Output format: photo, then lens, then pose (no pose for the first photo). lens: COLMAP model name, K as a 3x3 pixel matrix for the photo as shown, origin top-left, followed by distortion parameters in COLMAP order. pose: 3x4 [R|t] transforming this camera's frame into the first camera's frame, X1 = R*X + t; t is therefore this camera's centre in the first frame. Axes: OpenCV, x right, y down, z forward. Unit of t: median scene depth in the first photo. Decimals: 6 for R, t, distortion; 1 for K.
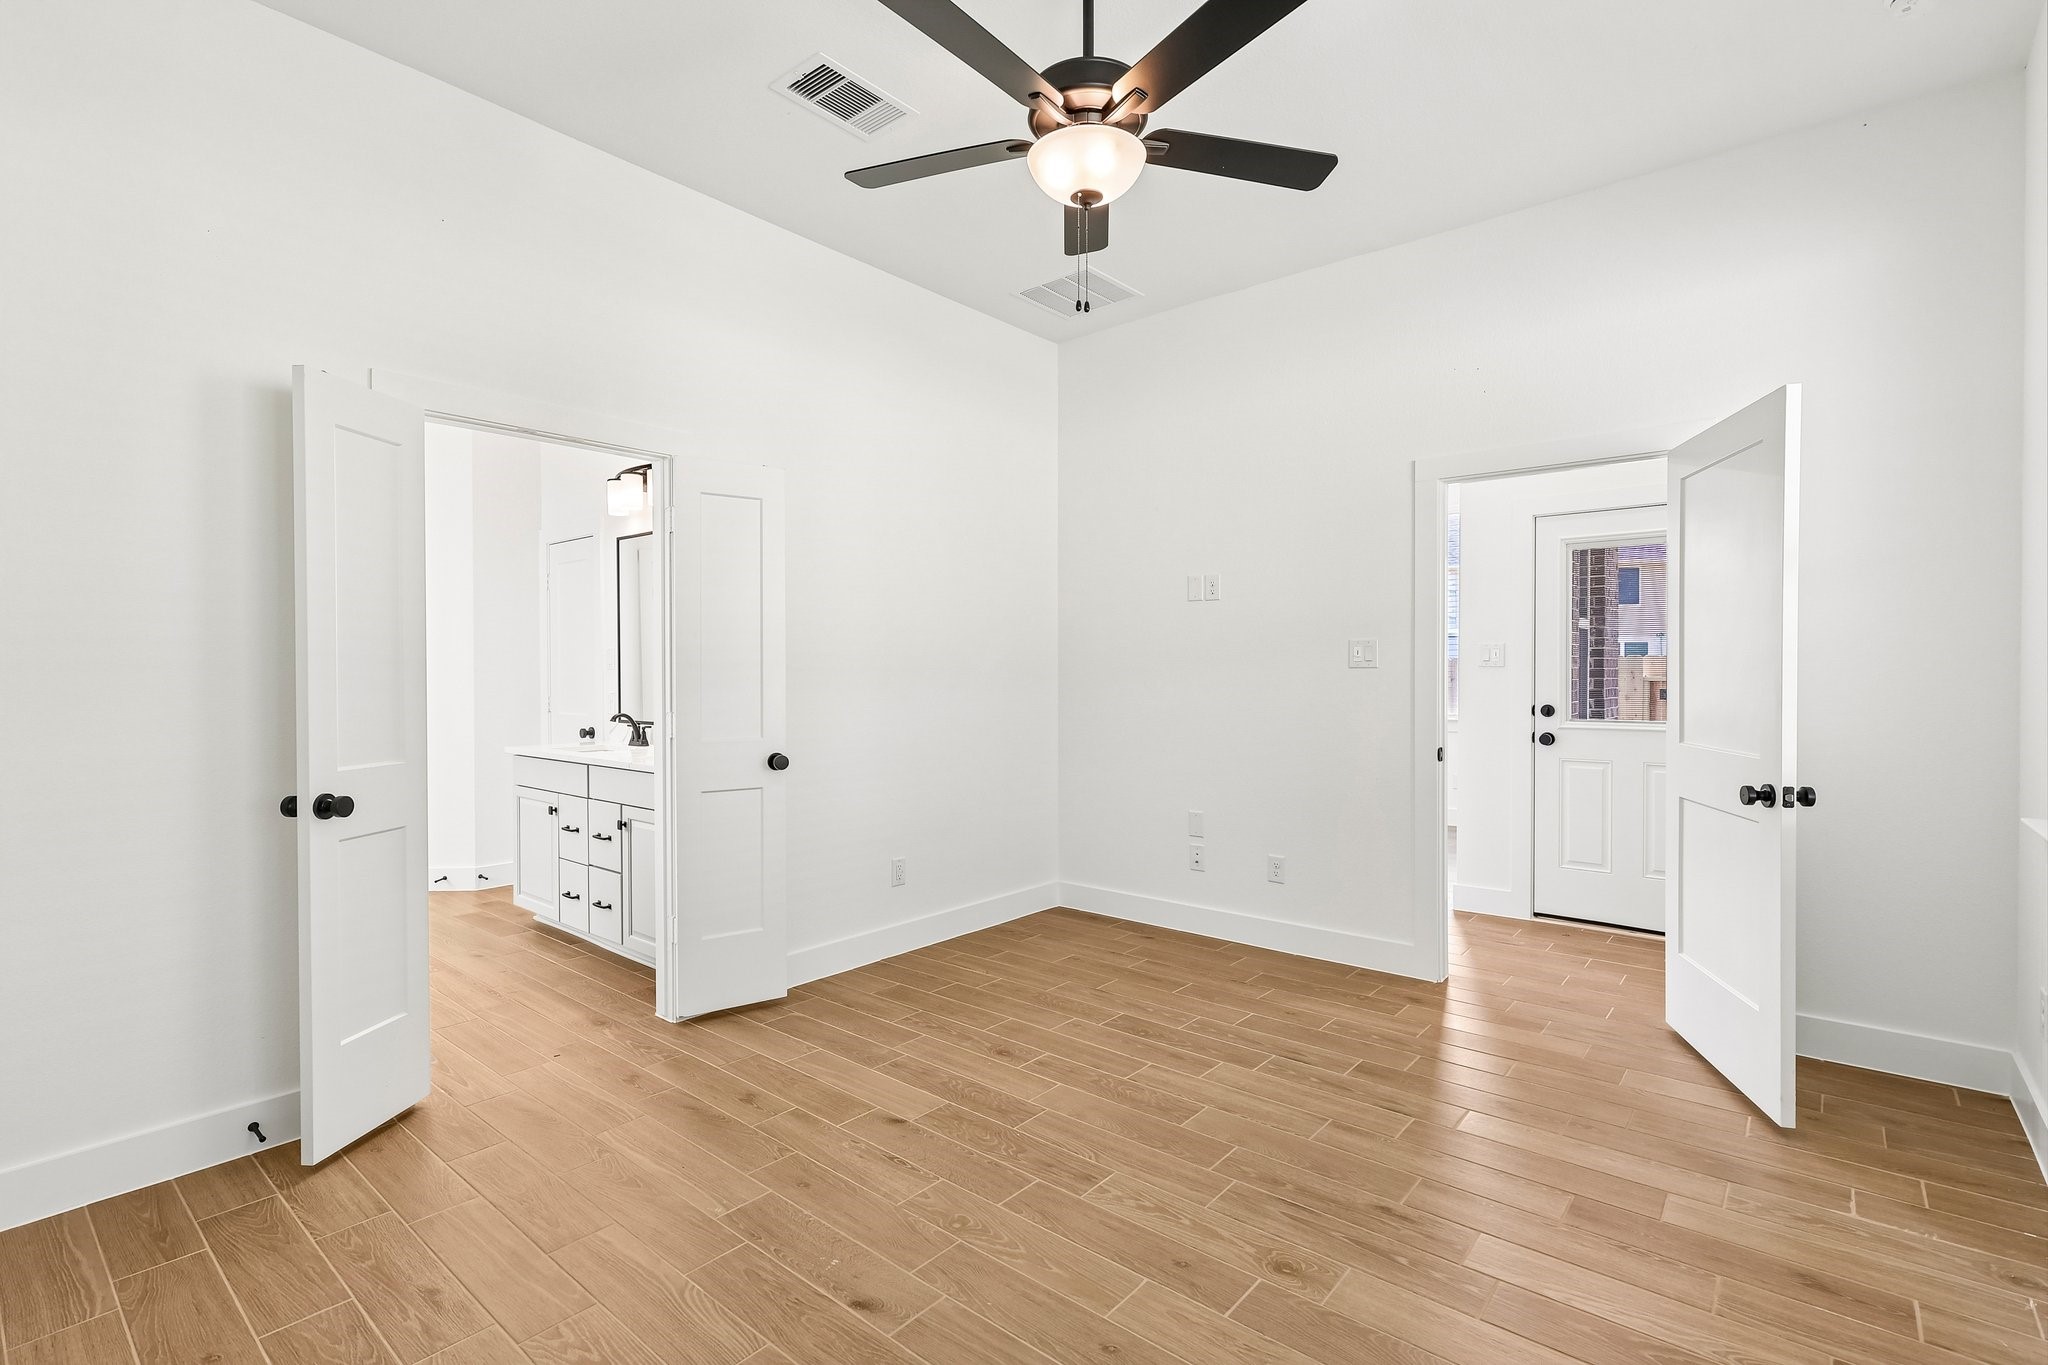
lens RADIAL K [[959.3, 0, 1016.0], [0, 959.3, 677.5], [0, 0, 1]] dist [-0.002374, 0.000529]
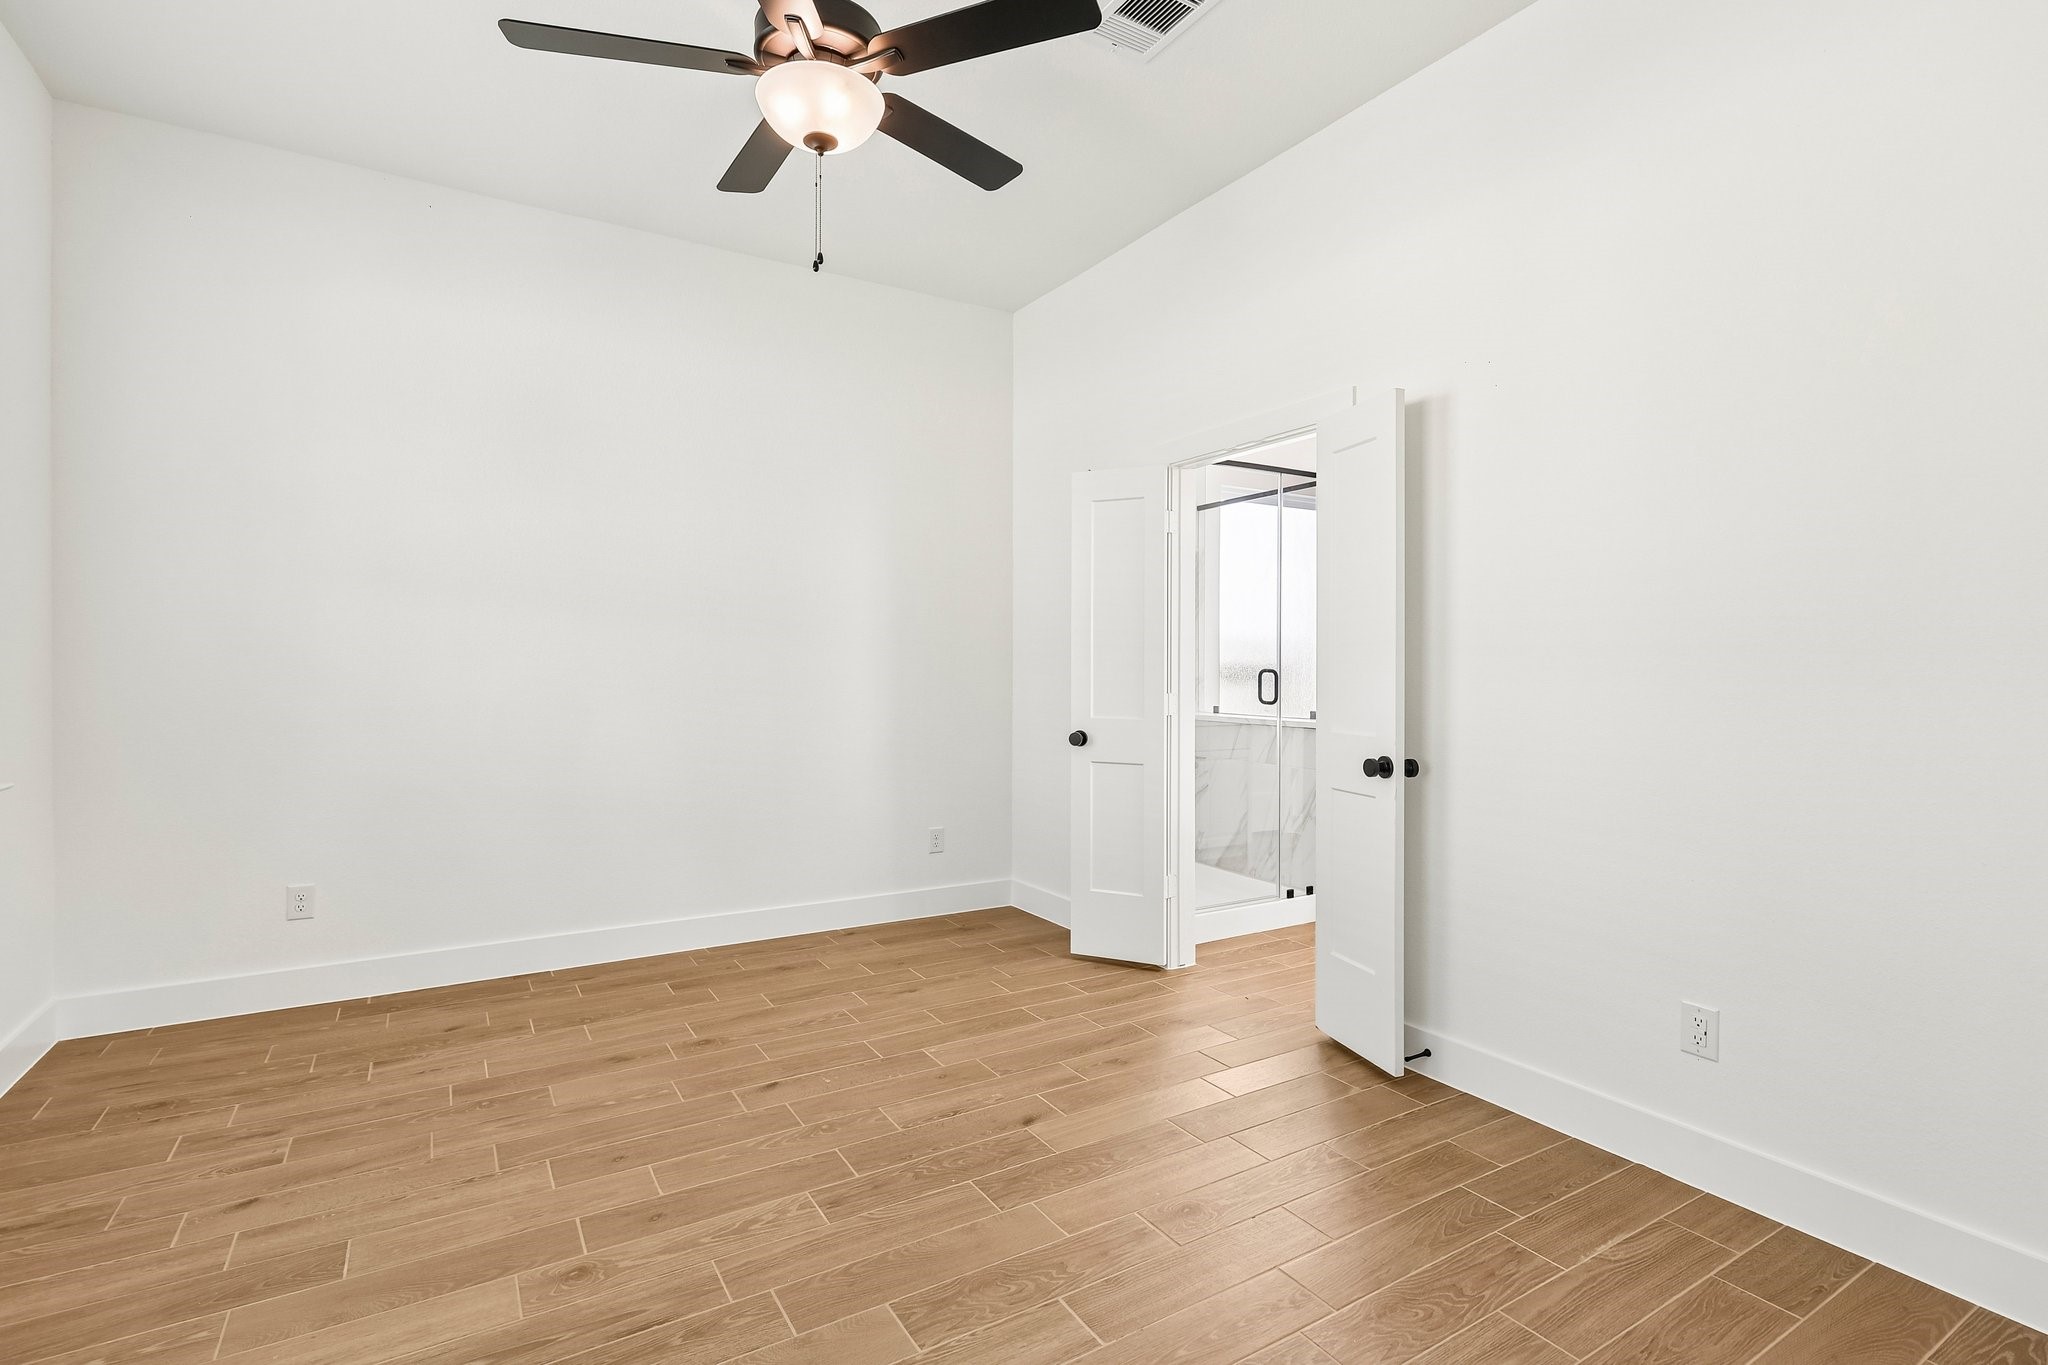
lens RADIAL K [[959.3, 0, 1016.0], [0, 959.3, 677.5], [0, 0, 1]] dist [-0.002374, 0.000529]
pose [[-0.315778, 0.010386, -0.948776, 0.891203], [-0.008214, 0.999873, 0.013679, 0.009005], [0.948798, 0.012113, -0.315653, 1.465429]]
